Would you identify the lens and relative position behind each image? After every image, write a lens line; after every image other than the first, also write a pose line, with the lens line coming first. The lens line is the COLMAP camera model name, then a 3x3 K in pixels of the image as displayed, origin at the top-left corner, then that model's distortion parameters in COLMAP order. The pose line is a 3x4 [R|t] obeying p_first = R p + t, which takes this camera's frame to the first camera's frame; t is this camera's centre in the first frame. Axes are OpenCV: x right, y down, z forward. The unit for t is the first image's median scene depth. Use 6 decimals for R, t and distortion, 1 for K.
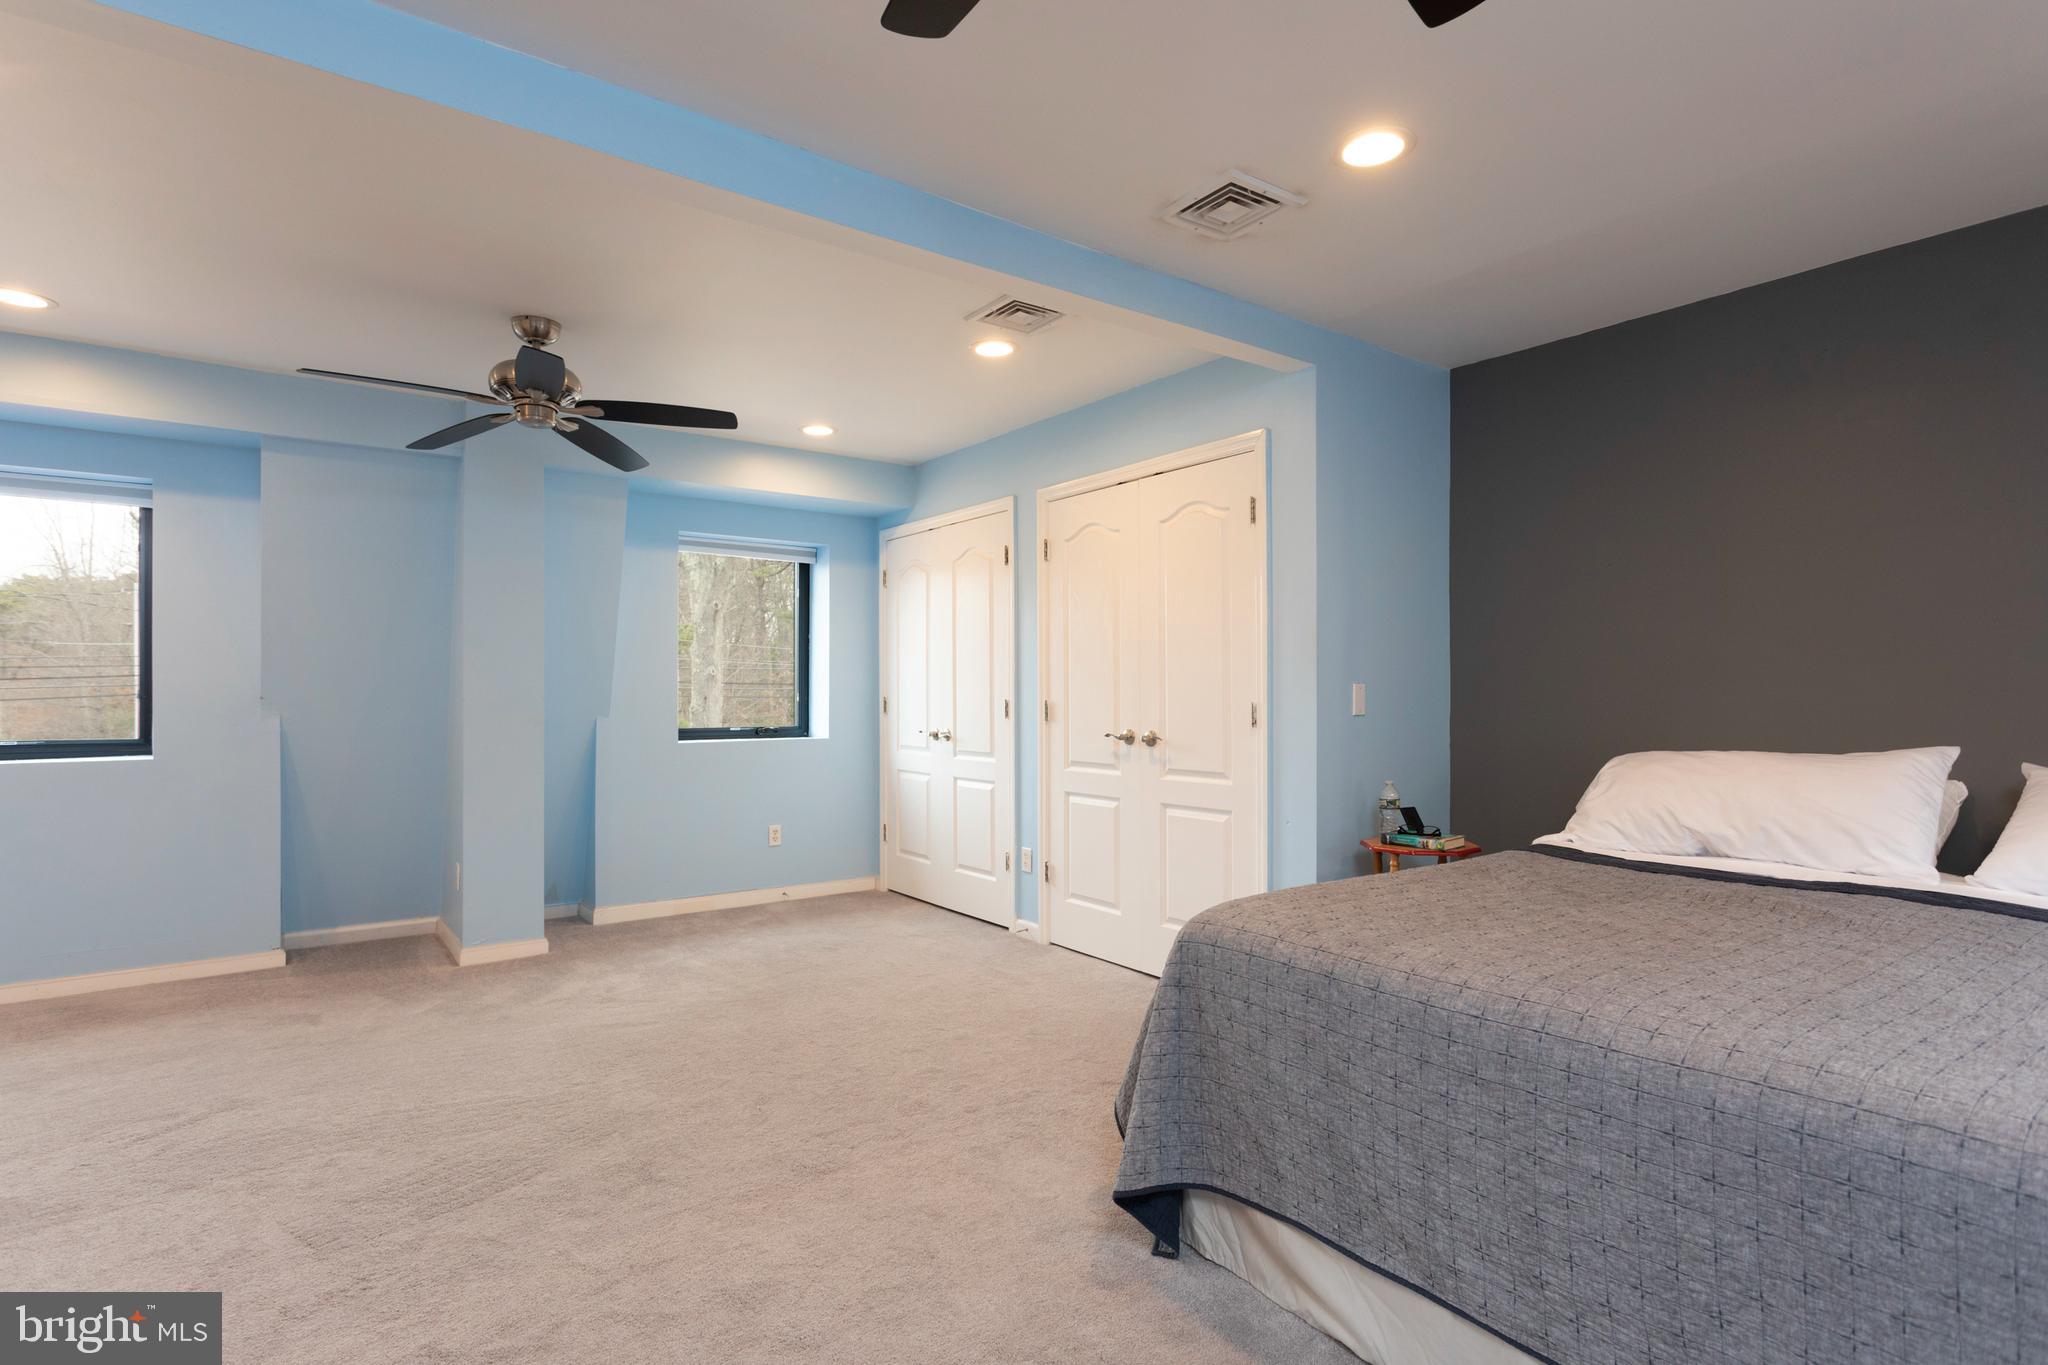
lens RADIAL K [[998.5, 0, 1011.4], [0, 998.5, 682.5], [0, 0, 1]] dist [0.001753, 0.000863]
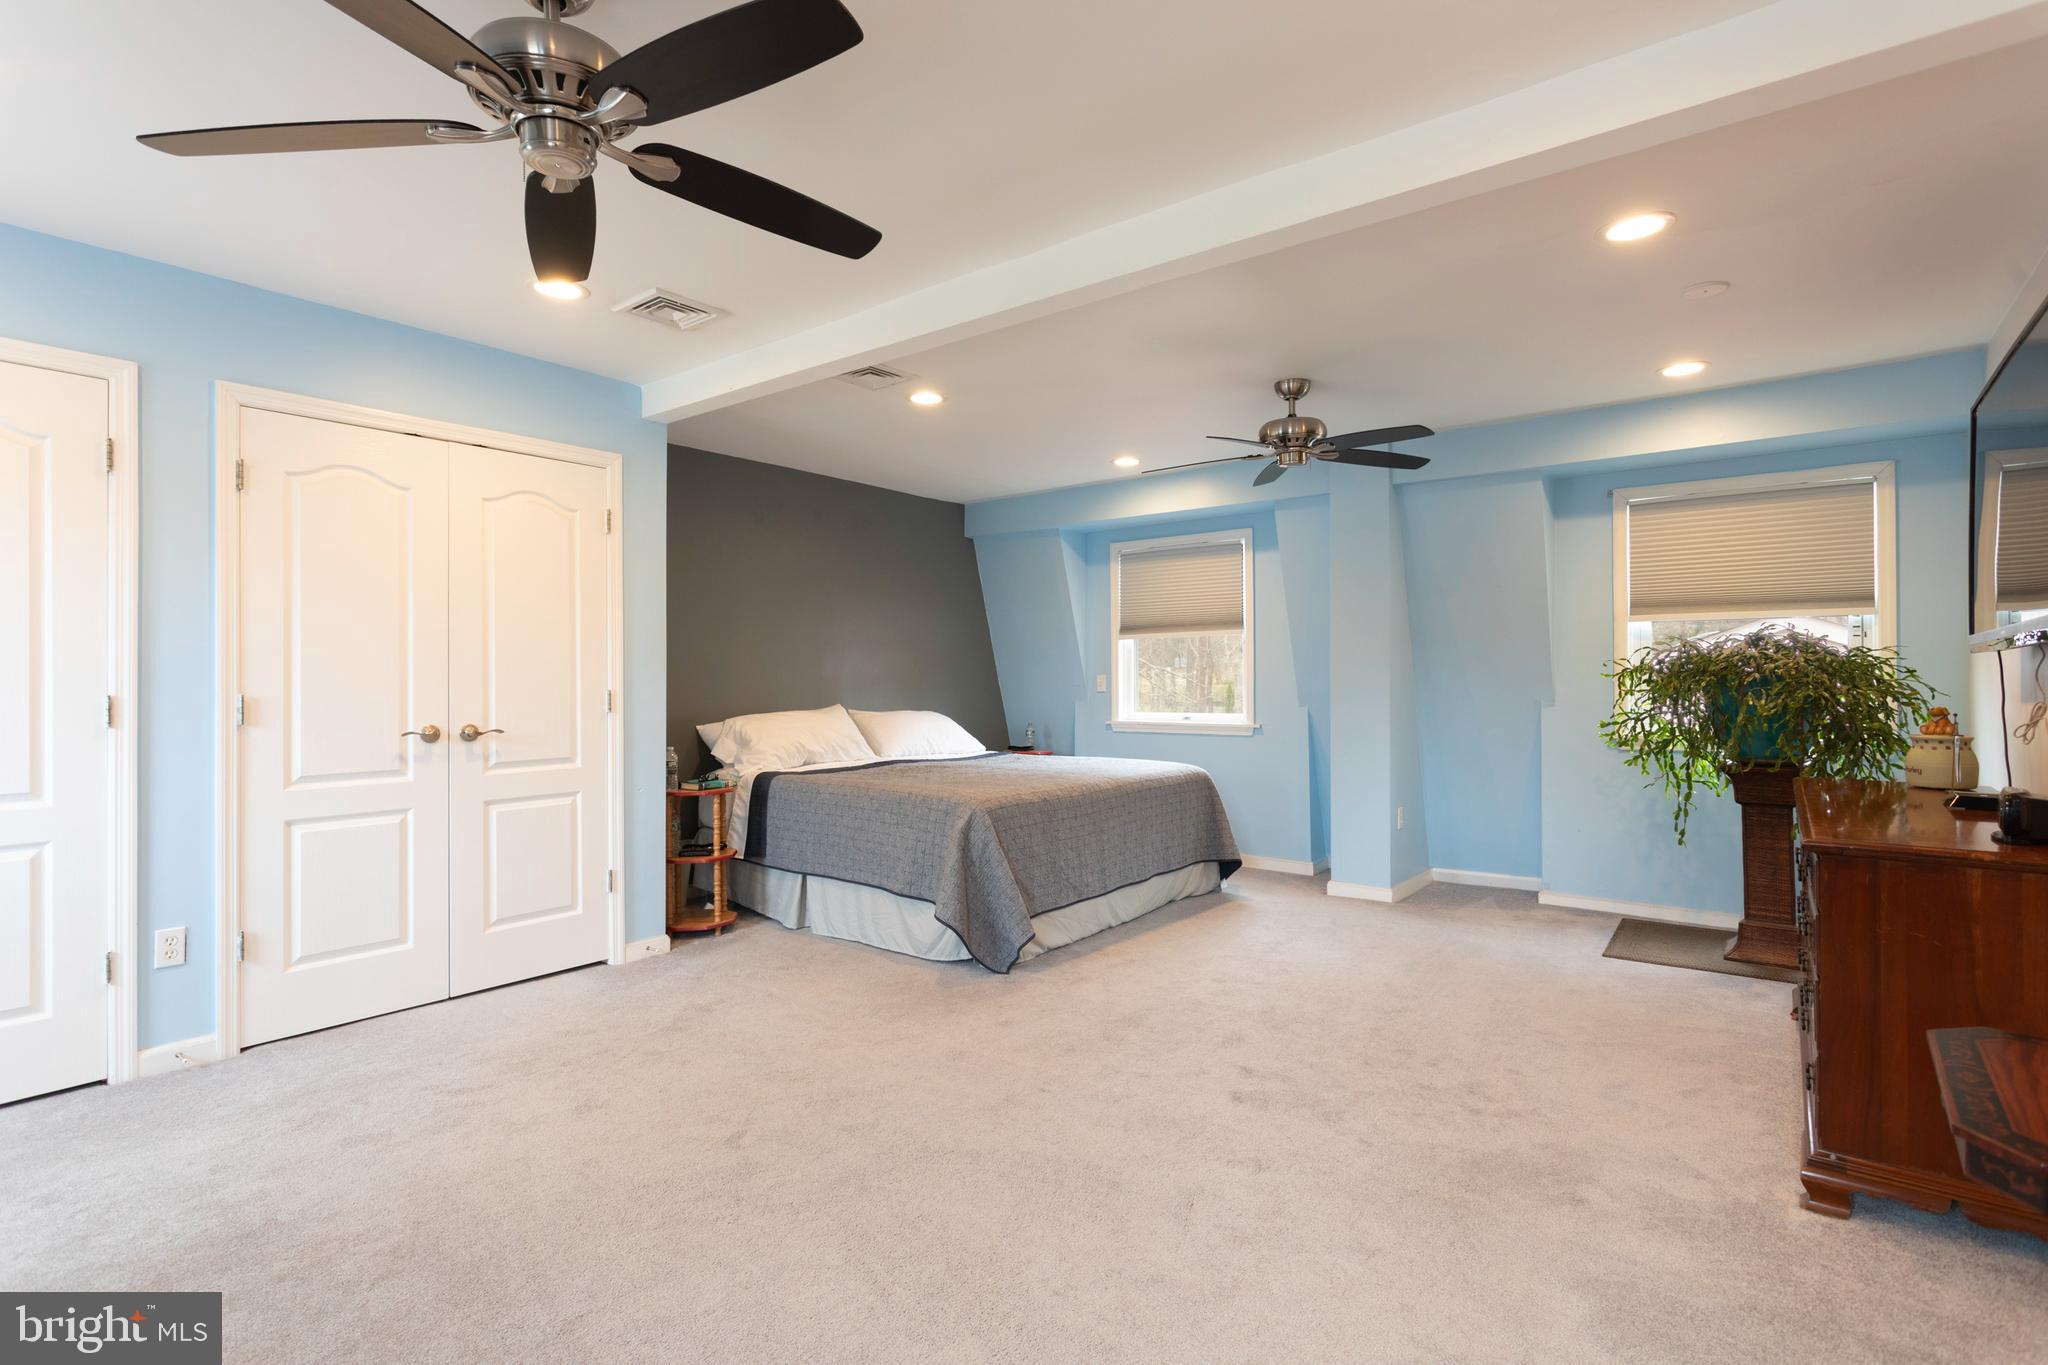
lens RADIAL K [[998.5, 0, 1024.3], [0, 998.5, 680.3], [0, 0, 1]] dist [0.001753, 0.000863]
pose [[-0.265215, 0.000645, 0.964189, -0.941272], [-0.003728, 0.999992, -0.001694, 0.008072], [-0.964182, -0.004044, -0.265211, 0.814771]]
